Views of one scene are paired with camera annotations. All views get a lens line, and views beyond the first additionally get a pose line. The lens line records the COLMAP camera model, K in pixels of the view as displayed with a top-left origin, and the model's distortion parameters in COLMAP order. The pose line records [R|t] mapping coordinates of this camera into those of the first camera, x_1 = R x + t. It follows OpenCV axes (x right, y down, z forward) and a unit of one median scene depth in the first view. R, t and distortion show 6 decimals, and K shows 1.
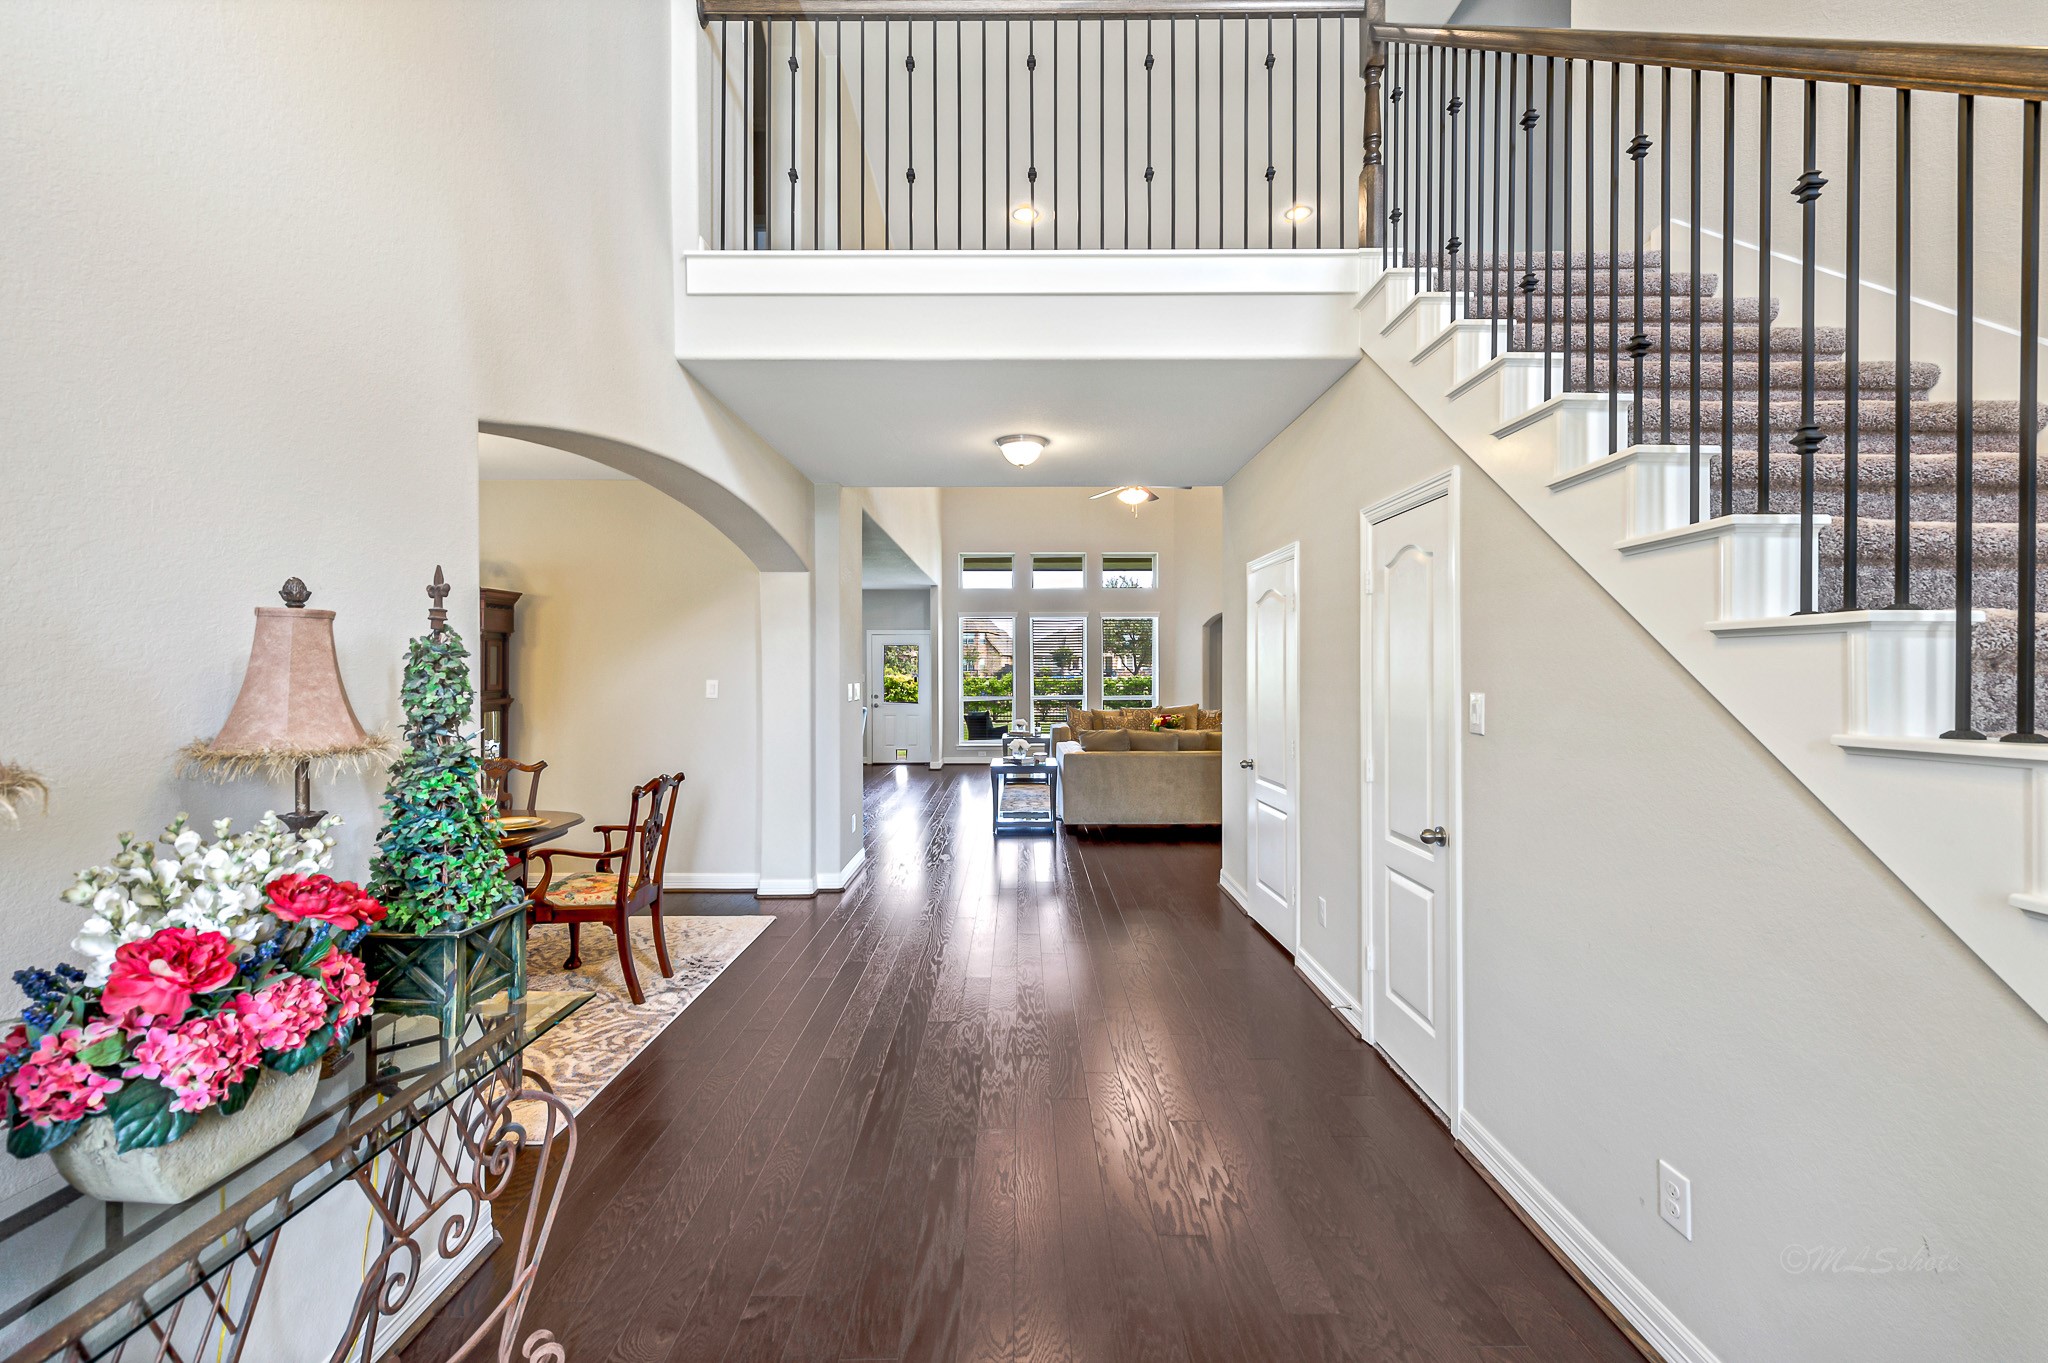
lens RADIAL K [[853.1, 0, 987.2], [0, 853.1, 677.2], [0, 0, 1]] dist [0.001263, -0.000066]
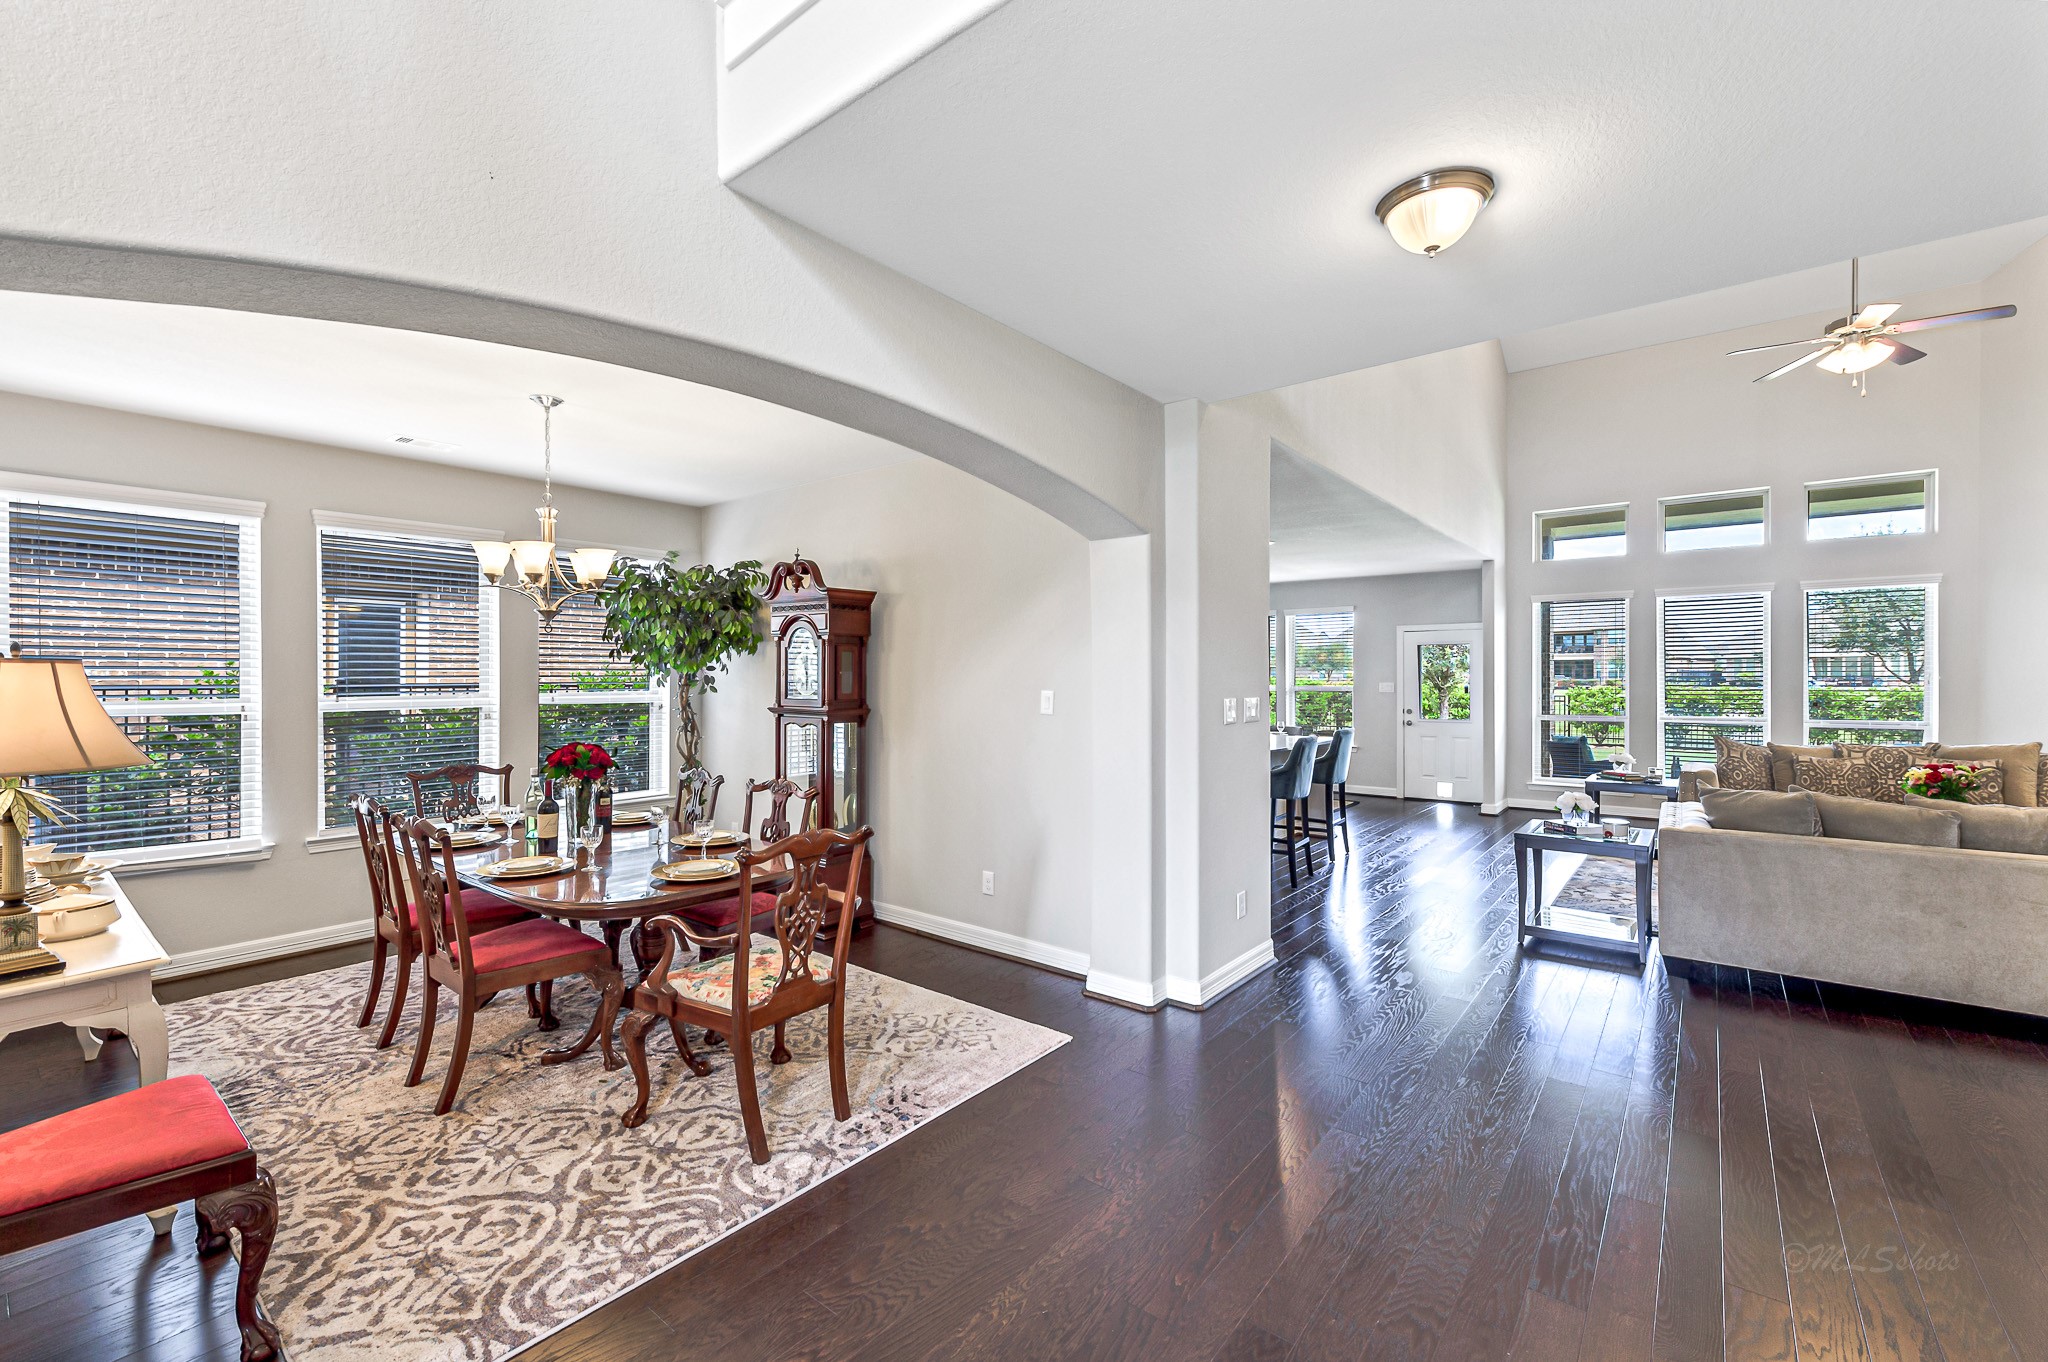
lens RADIAL K [[843.4, 0, 1019.6], [0, 843.4, 682.8], [0, 0, 1]] dist [0.009686, -0.006609]
pose [[0.797821, 0.004922, -0.602874, 0.108835], [-0.005674, 0.999984, 0.000655, -0.003998], [0.602868, 0.002899, 0.797836, 0.373221]]
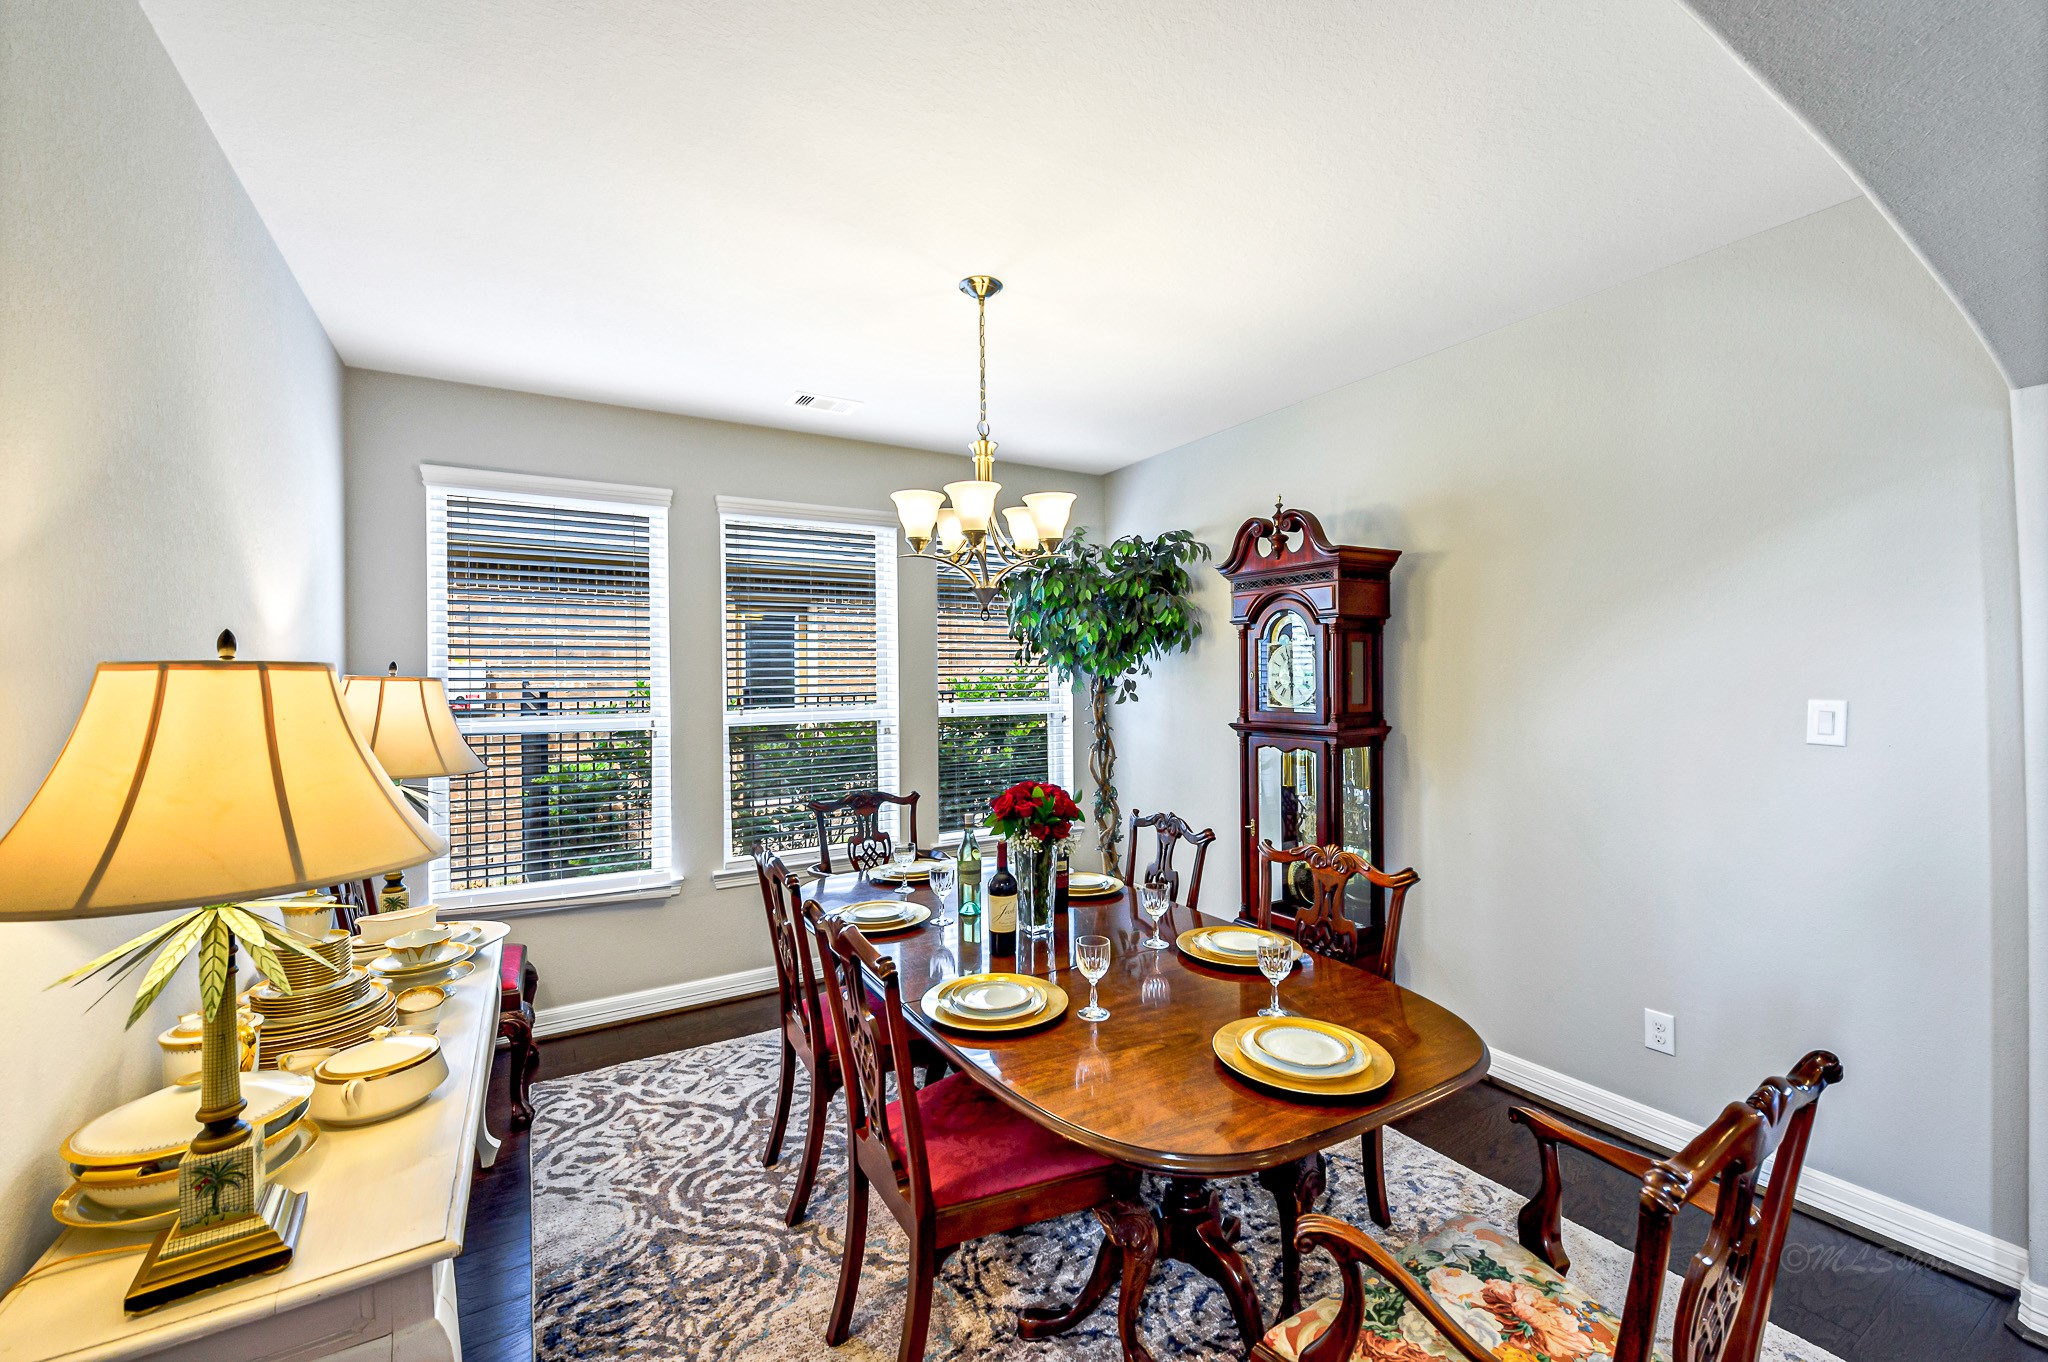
lens RADIAL K [[825.0, 0, 1028.1], [0, 825.0, 684.0], [0, 0, 1]] dist [0.002902, -0.000398]
pose [[0.541439, -0.004321, -0.840729, -0.195924], [0.004911, 0.999986, -0.001977, -0.005244], [0.840726, -0.003059, 0.541453, 0.455389]]
